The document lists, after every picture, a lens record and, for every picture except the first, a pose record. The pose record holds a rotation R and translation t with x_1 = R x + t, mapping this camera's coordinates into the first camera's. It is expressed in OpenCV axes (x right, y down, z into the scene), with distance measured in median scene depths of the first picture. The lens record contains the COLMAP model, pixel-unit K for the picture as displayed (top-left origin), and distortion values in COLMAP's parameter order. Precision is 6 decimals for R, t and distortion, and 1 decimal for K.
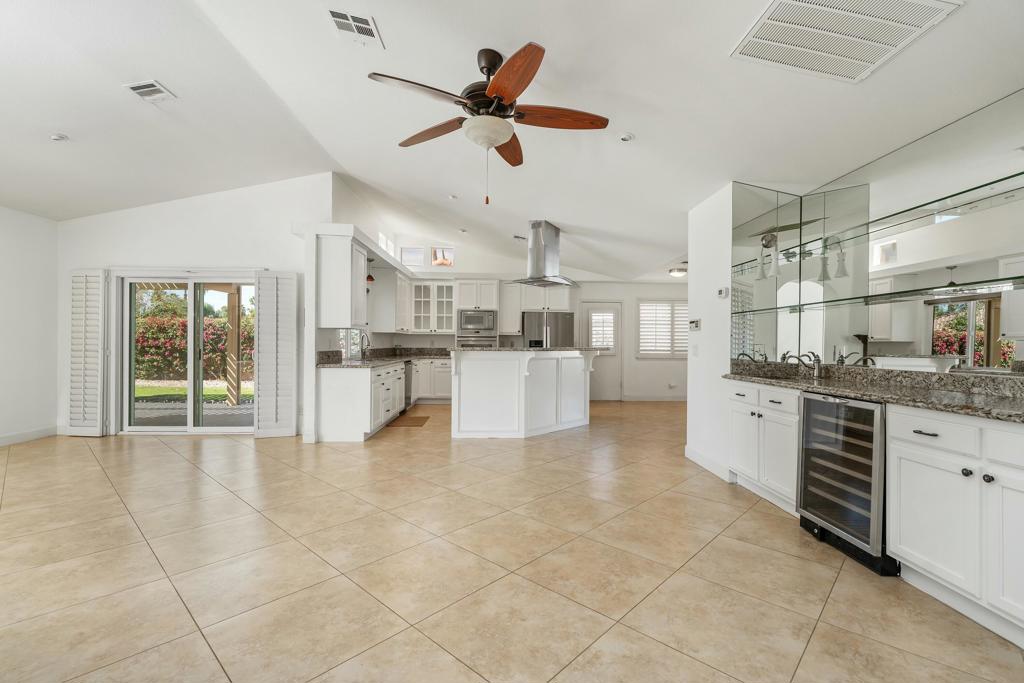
lens RADIAL K [[457.2, 0, 512.0], [0, 457.2, 341.5], [0, 0, 1]] dist [0.004934, 0.000134]
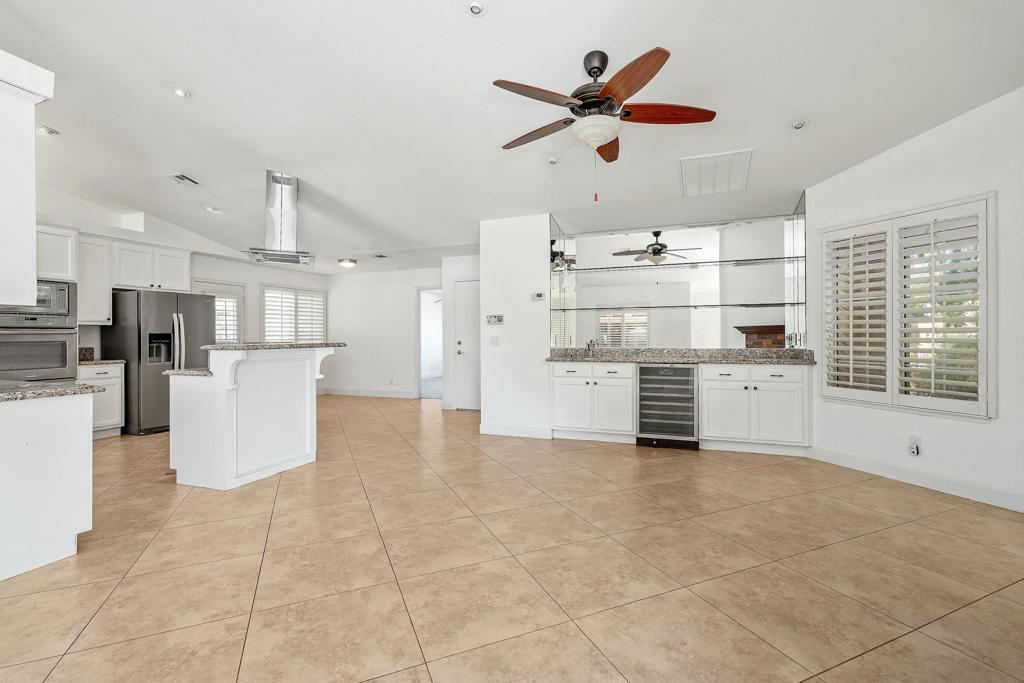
lens RADIAL K [[462.7, 0, 516.6], [0, 462.7, 335.4], [0, 0, 1]] dist [0.003870, 0.000229]
pose [[0.386864, -0.009075, 0.922092, -0.581542], [0.004588, 0.999958, 0.007916, -0.004187], [-0.922125, 0.001168, 0.386890, 0.406832]]
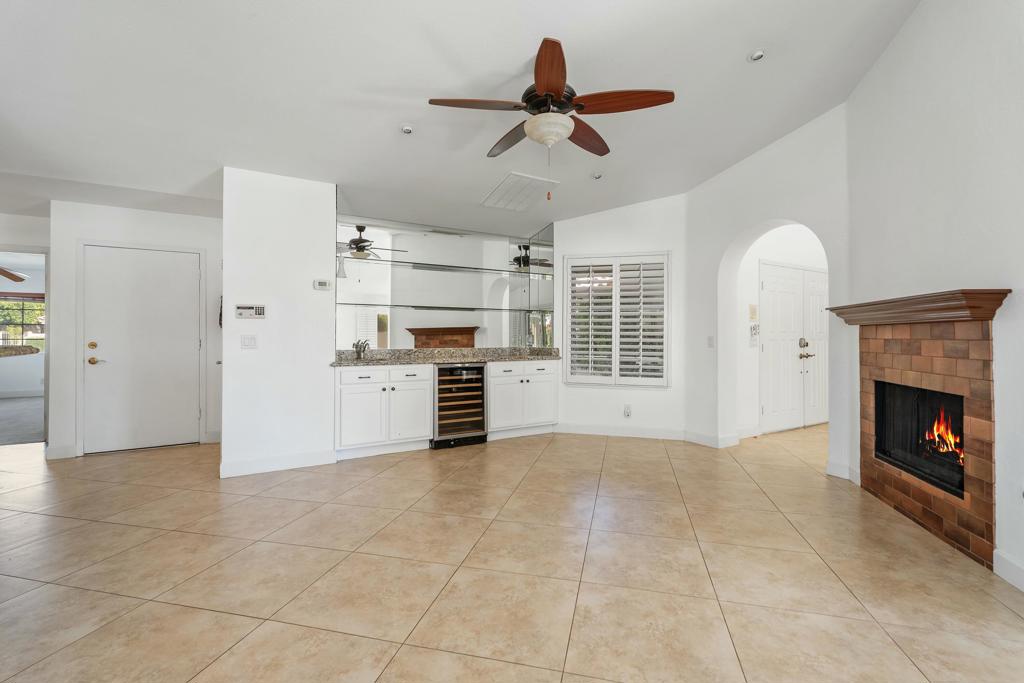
lens RADIAL K [[459.7, 0, 512.7], [0, 459.7, 330.5], [0, 0, 1]] dist [0.003979, 0.000249]
pose [[-0.490881, 0.002064, 0.871224, -0.486874], [-0.009959, 0.999919, -0.007980, 0.000493], [-0.871170, -0.012594, -0.490820, 0.839806]]
